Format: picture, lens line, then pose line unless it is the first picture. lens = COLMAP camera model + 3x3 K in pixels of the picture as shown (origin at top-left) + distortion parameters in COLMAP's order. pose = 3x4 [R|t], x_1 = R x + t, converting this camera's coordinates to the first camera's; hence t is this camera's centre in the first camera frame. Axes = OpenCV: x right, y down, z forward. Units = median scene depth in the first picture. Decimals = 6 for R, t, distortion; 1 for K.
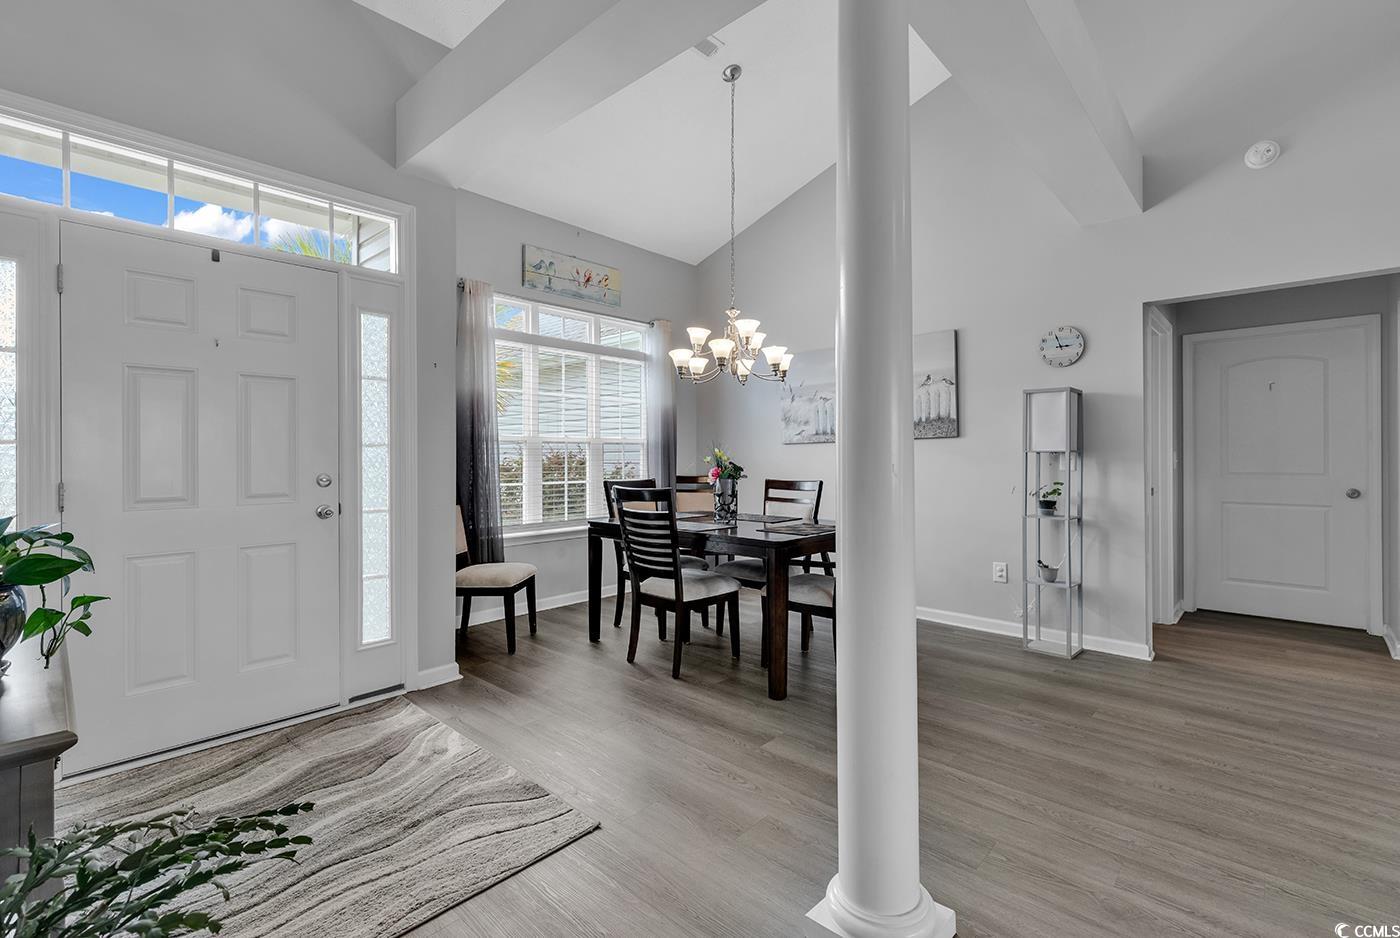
lens RADIAL K [[627.7, 0, 675.7], [0, 627.7, 468.0], [0, 0, 1]] dist [0.002540, 0.000221]
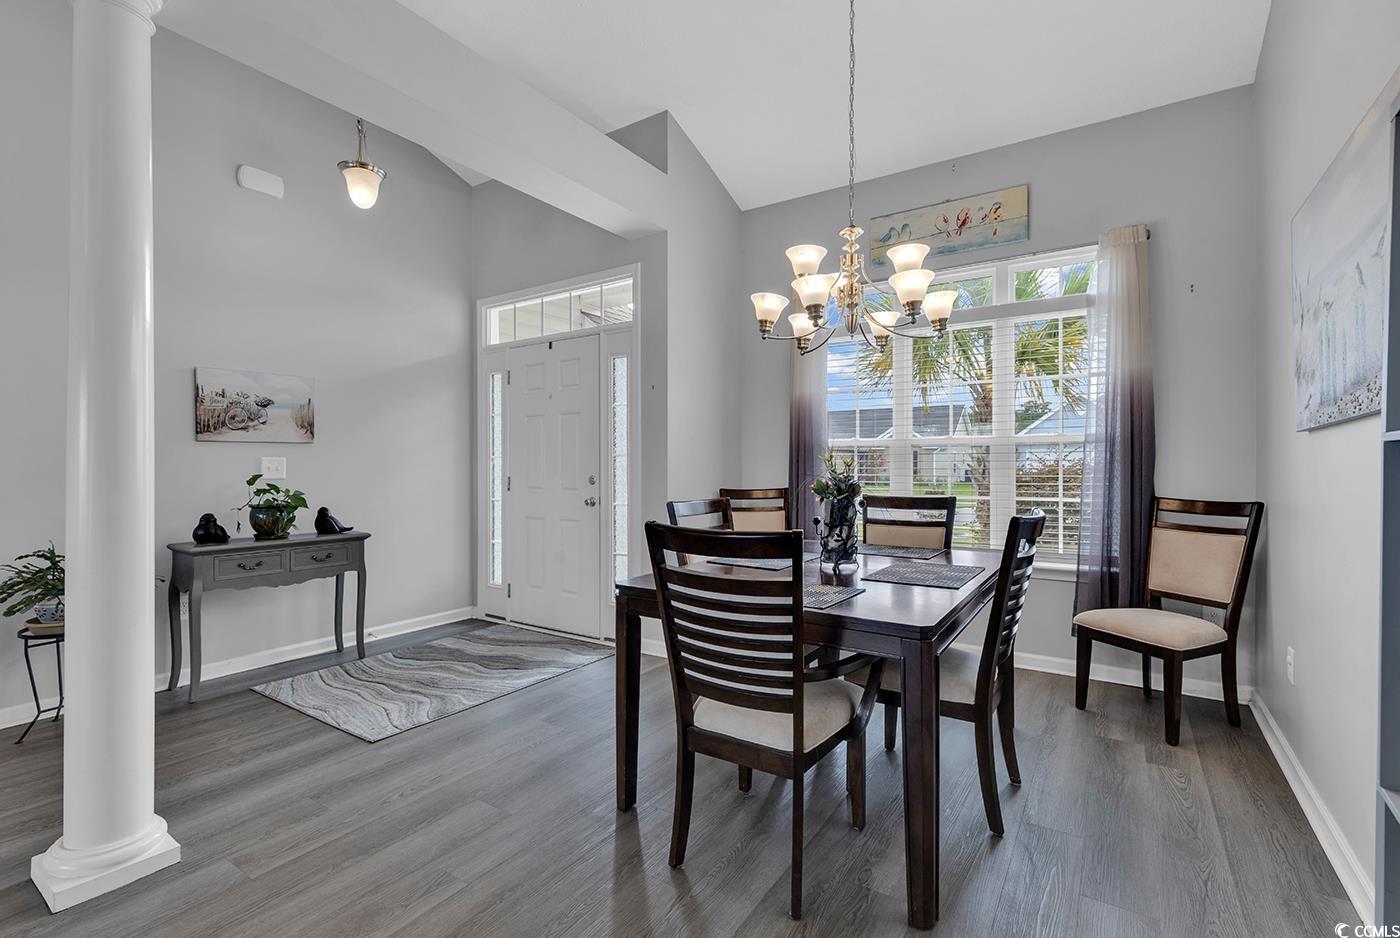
lens RADIAL K [[628.0, 0, 704.9], [0, 628.0, 455.6], [0, 0, 1]] dist [0.020135, 0.000107]
pose [[0.182639, -0.002627, -0.983176, 0.910498], [-0.017778, 0.999824, -0.005974, -0.030463], [0.983019, 0.018570, 0.182560, 0.982067]]
